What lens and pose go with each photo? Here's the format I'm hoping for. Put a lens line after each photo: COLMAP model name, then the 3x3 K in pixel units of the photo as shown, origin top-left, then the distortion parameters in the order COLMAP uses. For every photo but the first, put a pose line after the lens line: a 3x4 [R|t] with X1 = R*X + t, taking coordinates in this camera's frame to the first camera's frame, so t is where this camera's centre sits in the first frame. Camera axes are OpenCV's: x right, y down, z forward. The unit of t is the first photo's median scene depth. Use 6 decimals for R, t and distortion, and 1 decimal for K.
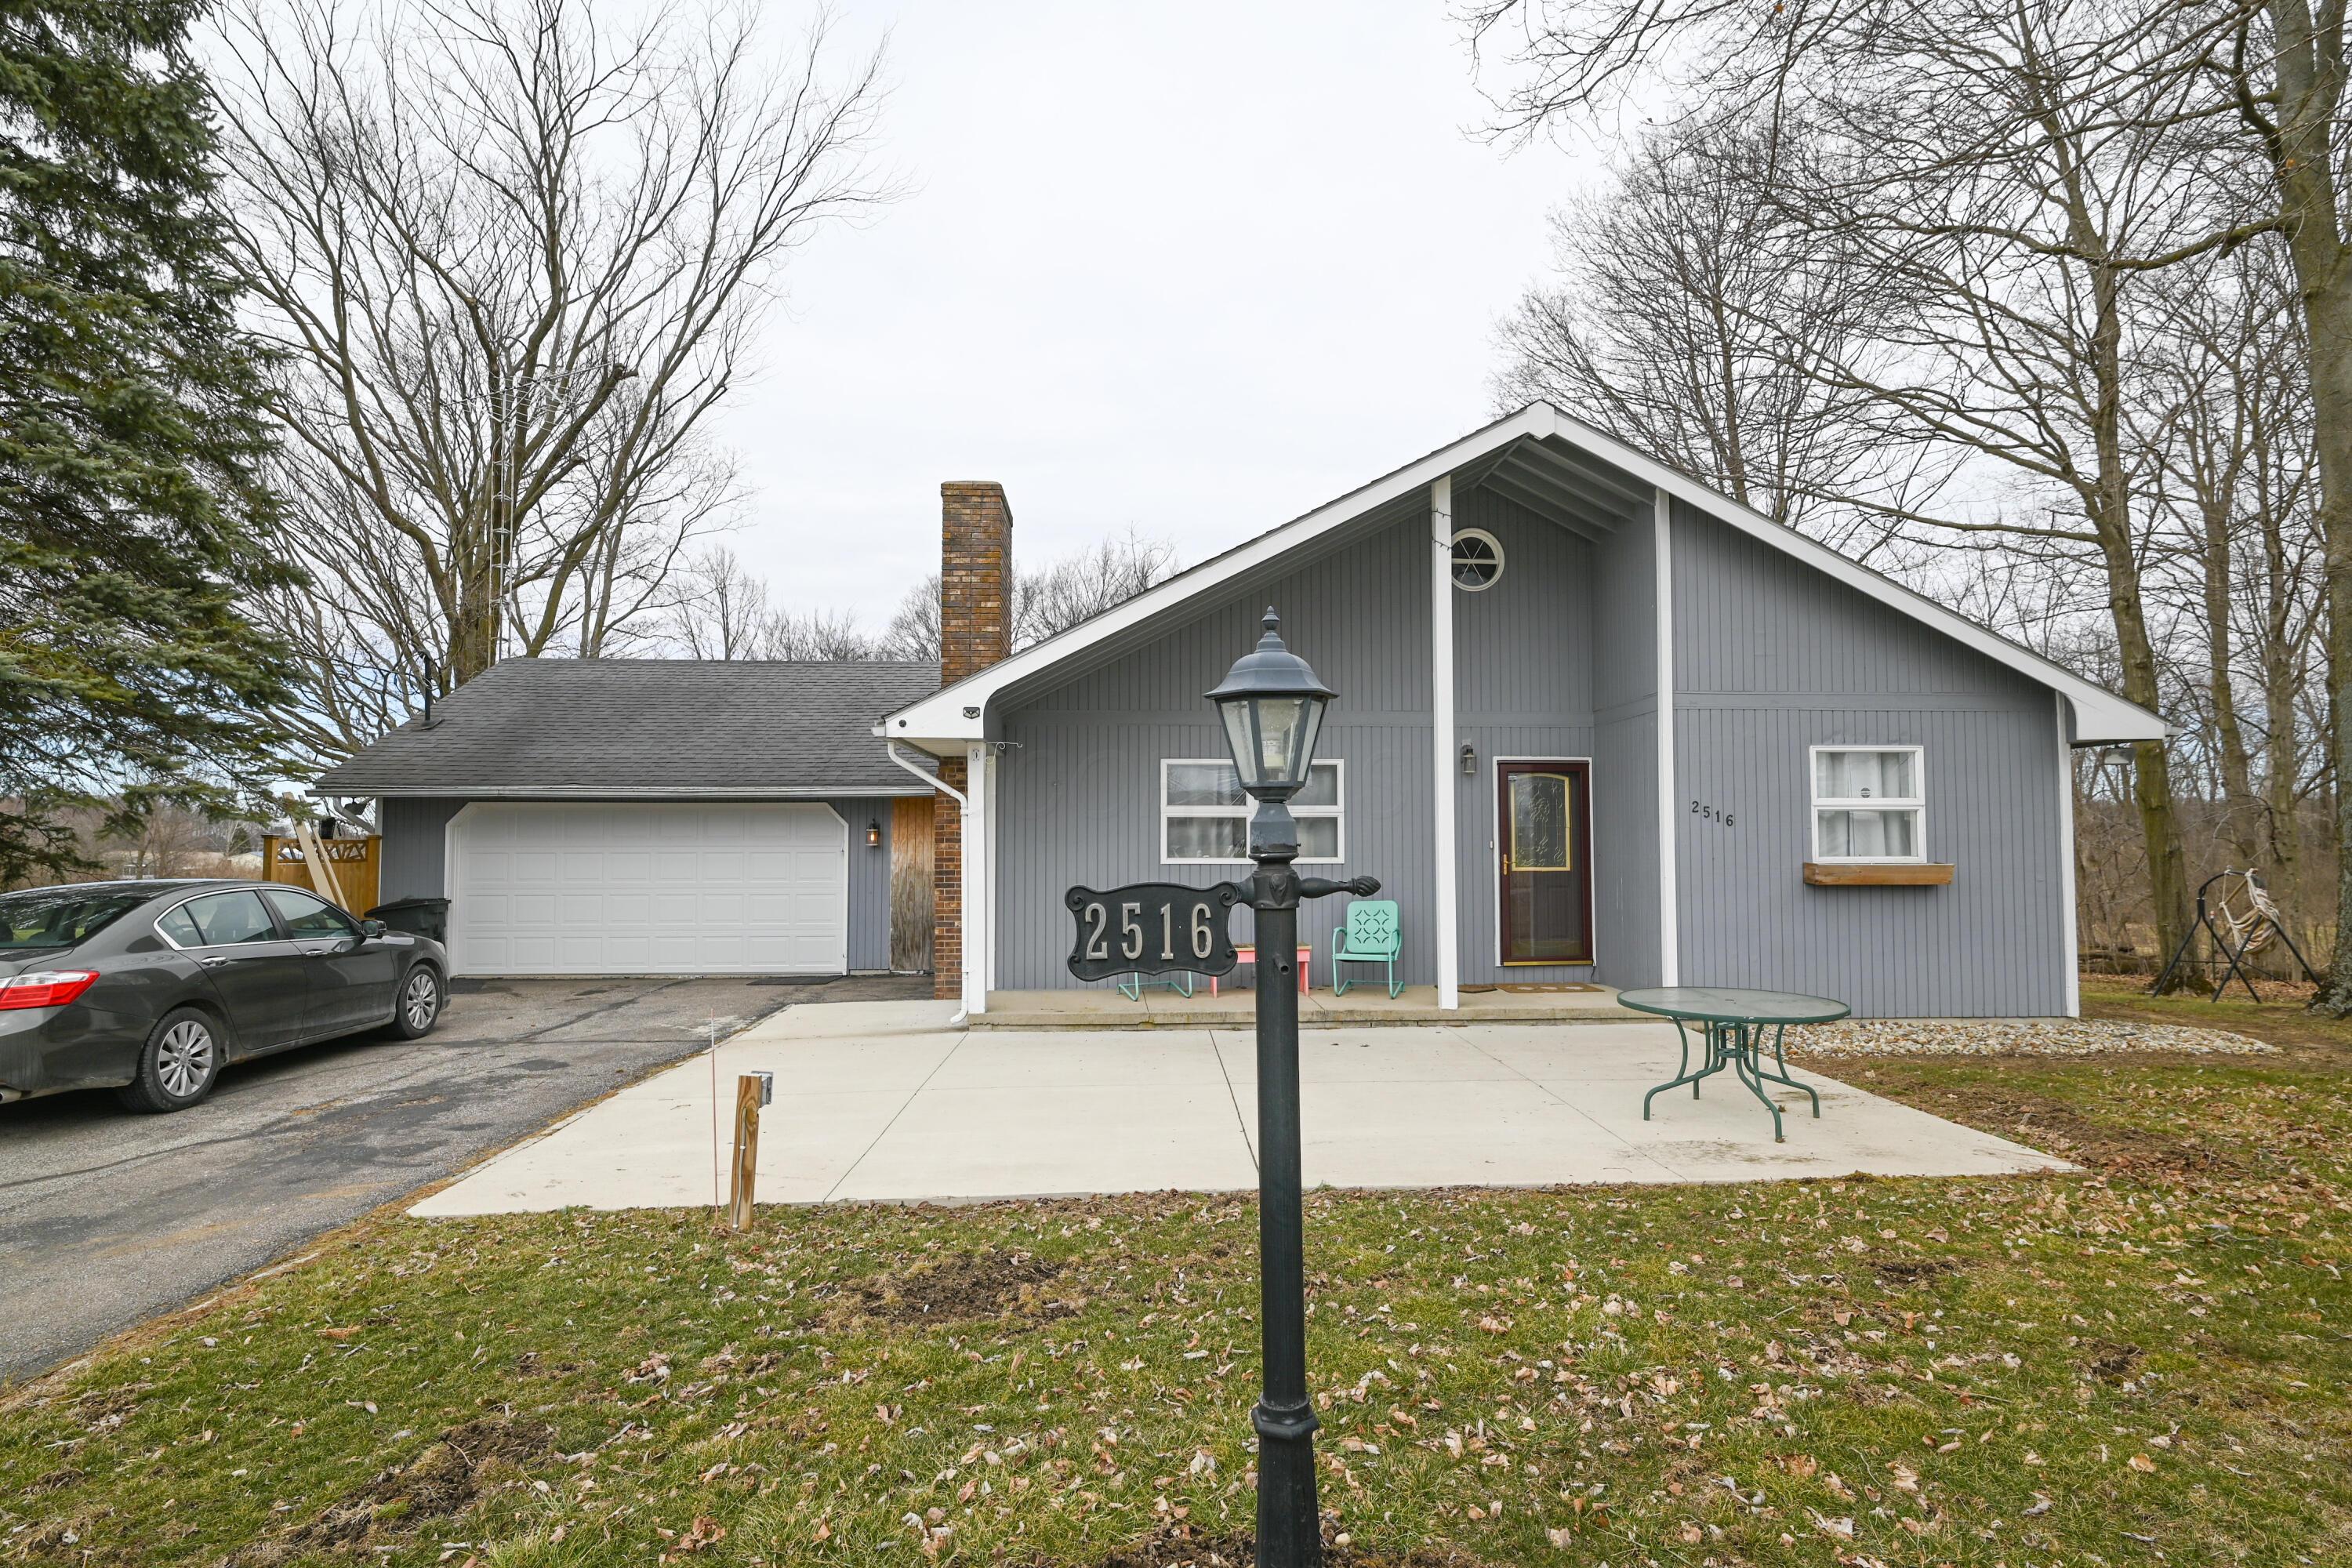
lens RADIAL K [[1127.7, 0, 1181.7], [0, 1127.7, 795.9], [0, 0, 1]] dist [-0.000725, 0.001954]
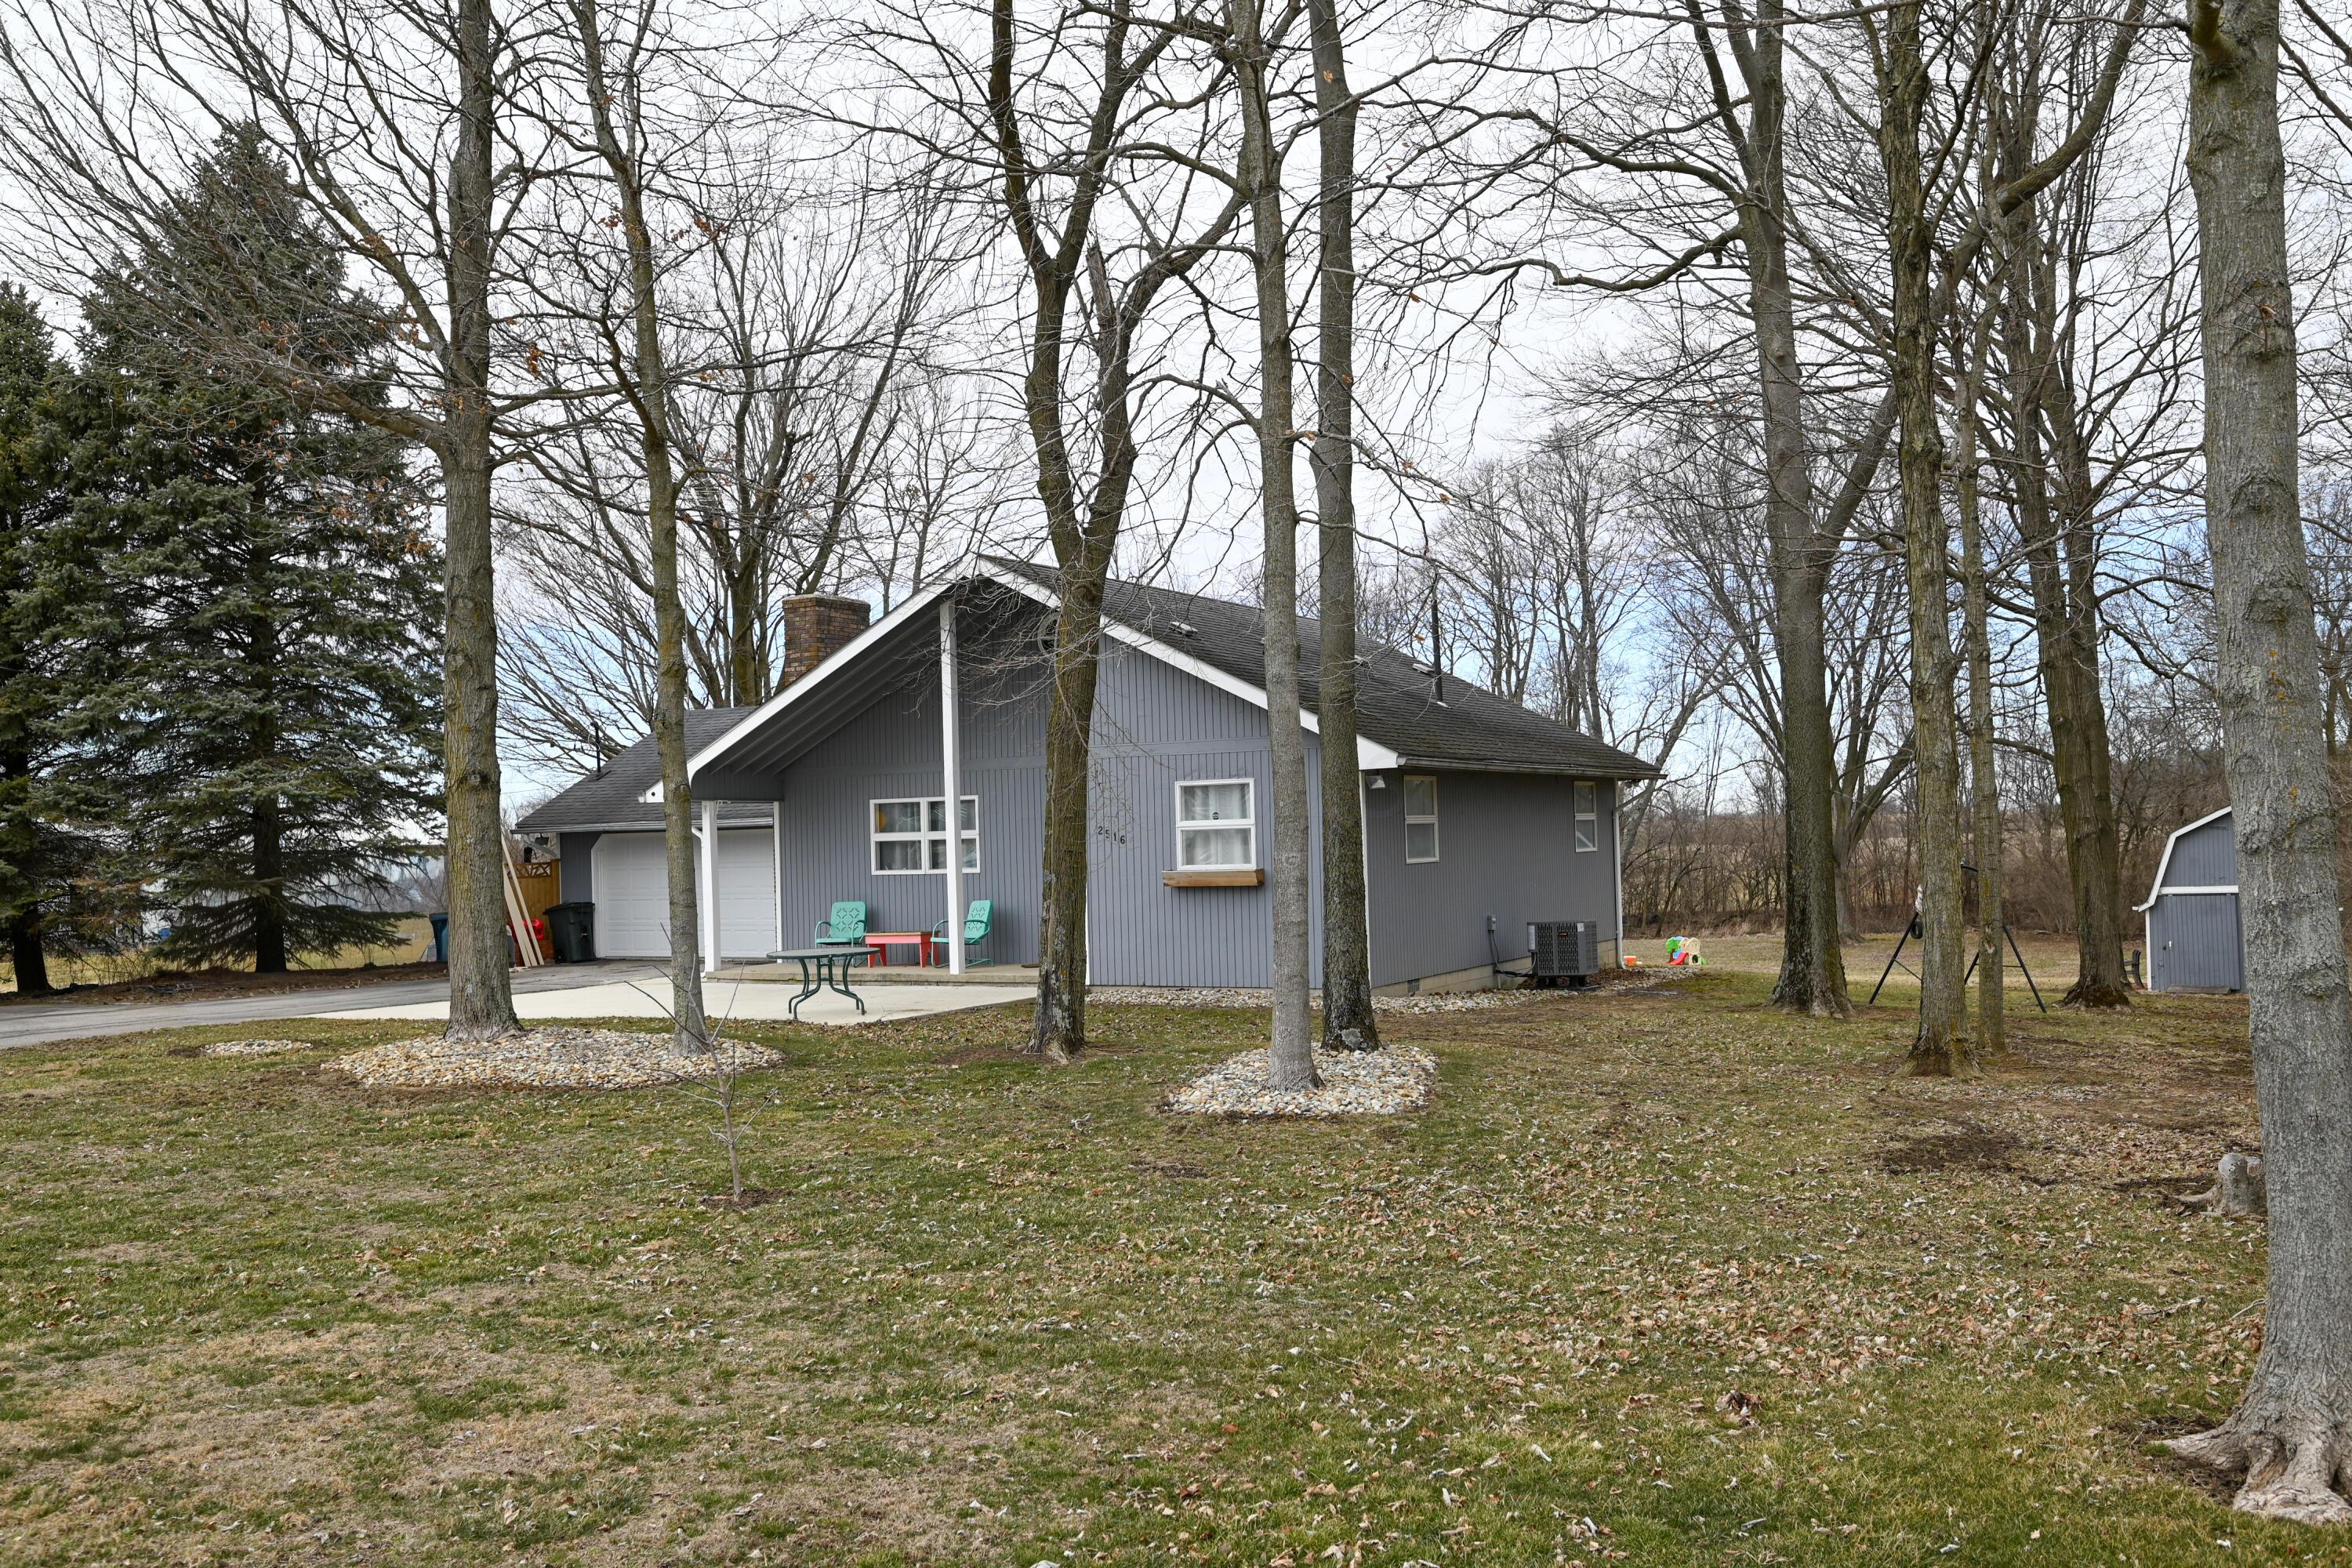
lens RADIAL K [[1954.5, 0, 1176.1], [0, 1954.5, 783.0], [0, 0, 1]] dist [0.038590, 0.002598]
pose [[0.845363, -0.034539, -0.533074, 1.783610], [0.044590, 0.998987, 0.005986, -0.057546], [0.532328, -0.028830, 0.846047, -0.949492]]
